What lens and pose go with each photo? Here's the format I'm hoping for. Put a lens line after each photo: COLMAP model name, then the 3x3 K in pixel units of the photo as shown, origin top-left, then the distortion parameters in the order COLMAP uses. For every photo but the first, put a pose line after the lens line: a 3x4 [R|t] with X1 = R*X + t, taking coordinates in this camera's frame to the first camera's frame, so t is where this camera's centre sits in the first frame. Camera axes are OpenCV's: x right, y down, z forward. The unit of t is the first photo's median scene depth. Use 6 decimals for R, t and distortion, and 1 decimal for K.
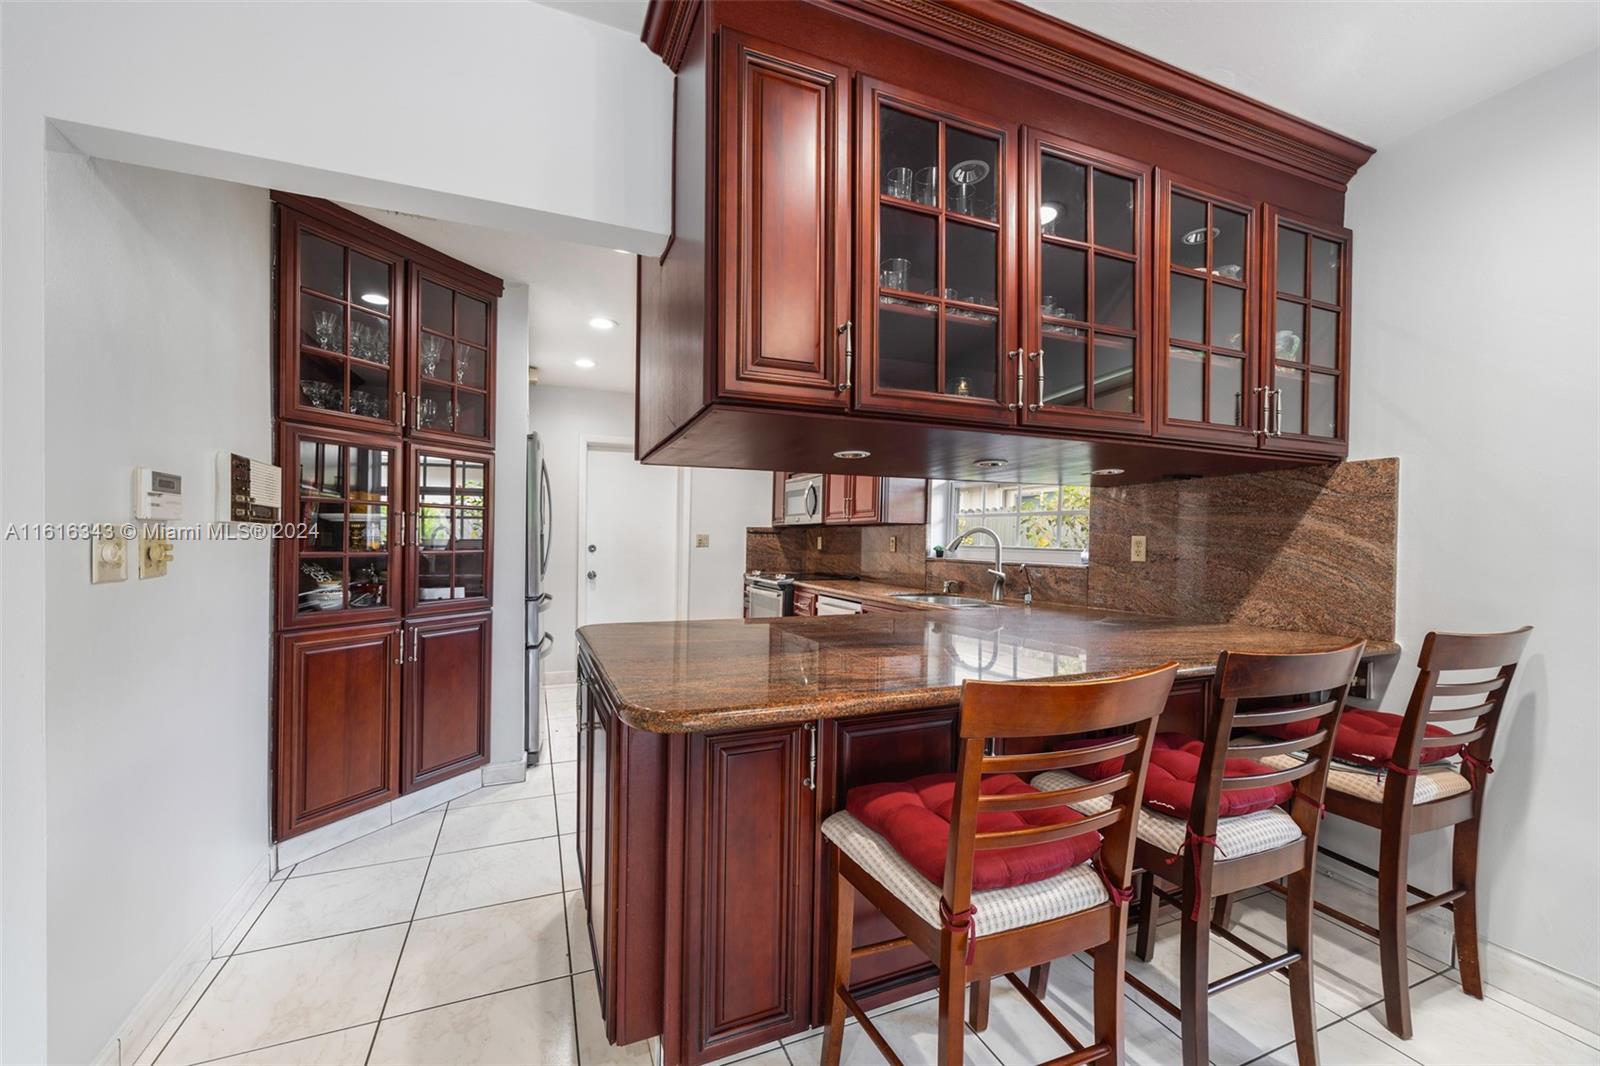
lens RADIAL K [[612.1, 0, 838.4], [0, 612.1, 495.9], [0, 0, 1]] dist [0.008146, 0.000061]
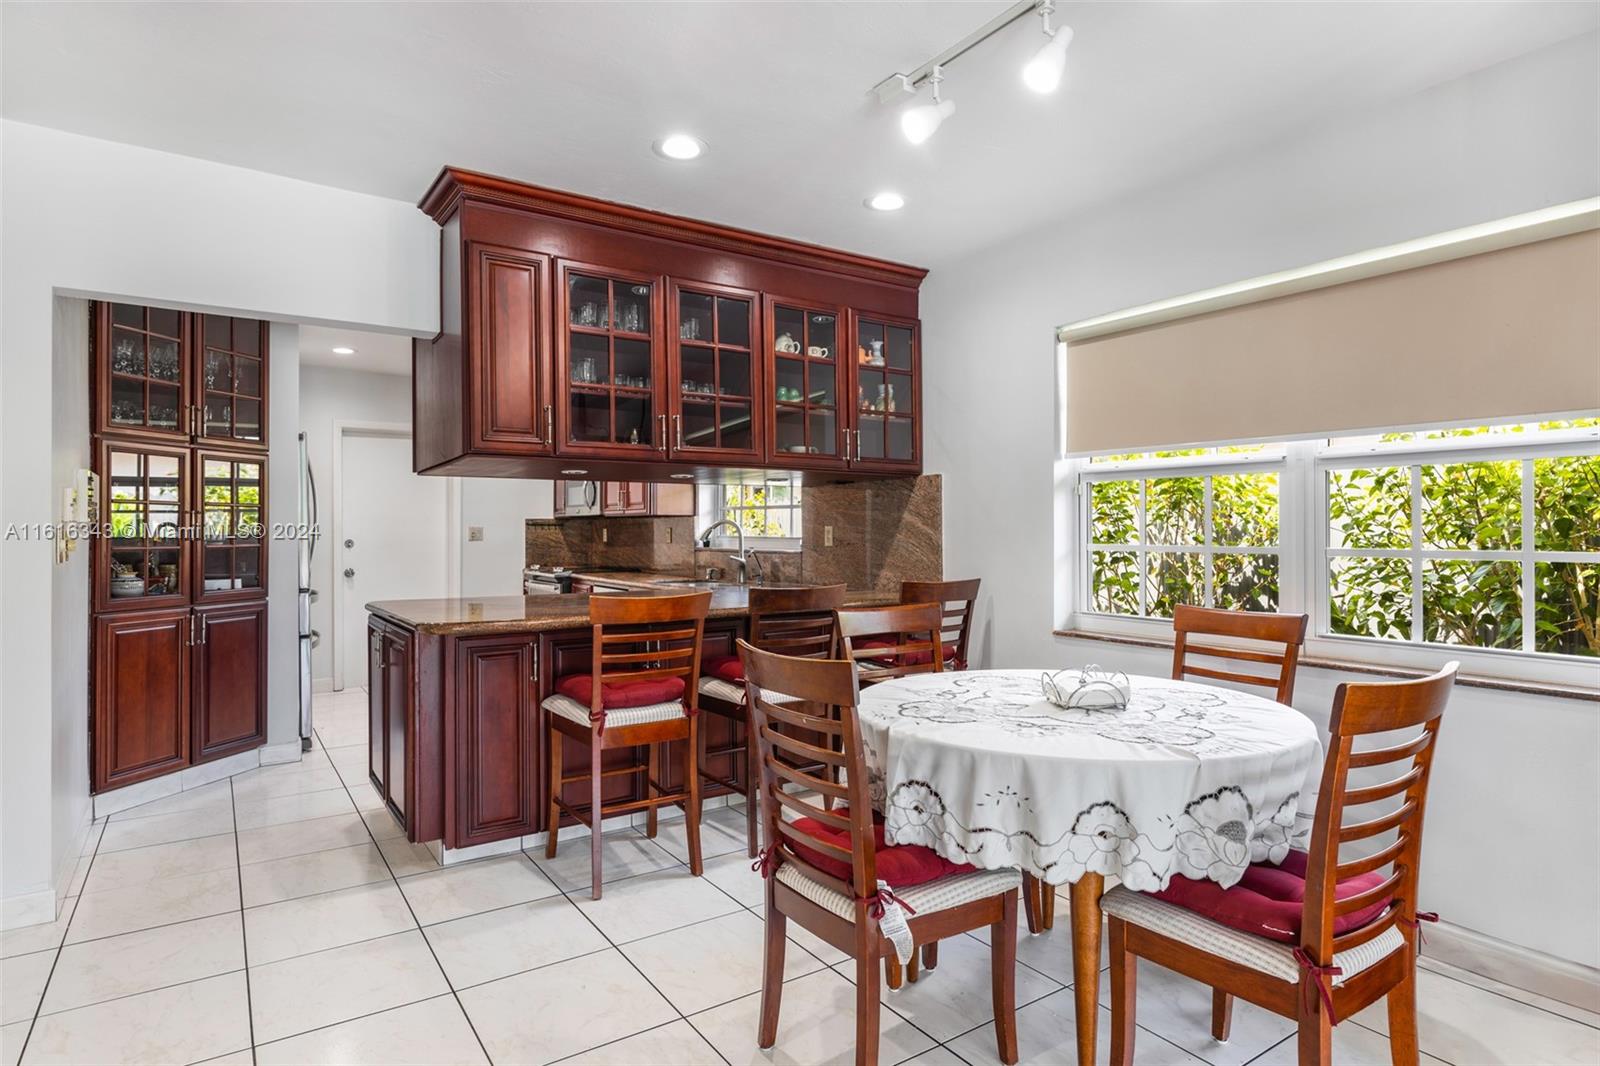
lens RADIAL K [[860.9, 0, 807.0], [0, 860.9, 507.1], [0, 0, 1]] dist [0.001160, -0.002234]
pose [[0.990330, -0.005913, 0.138603, 0.177834], [-0.000196, 0.999031, 0.044018, -0.047102], [-0.138729, -0.043619, 0.989369, -0.676660]]
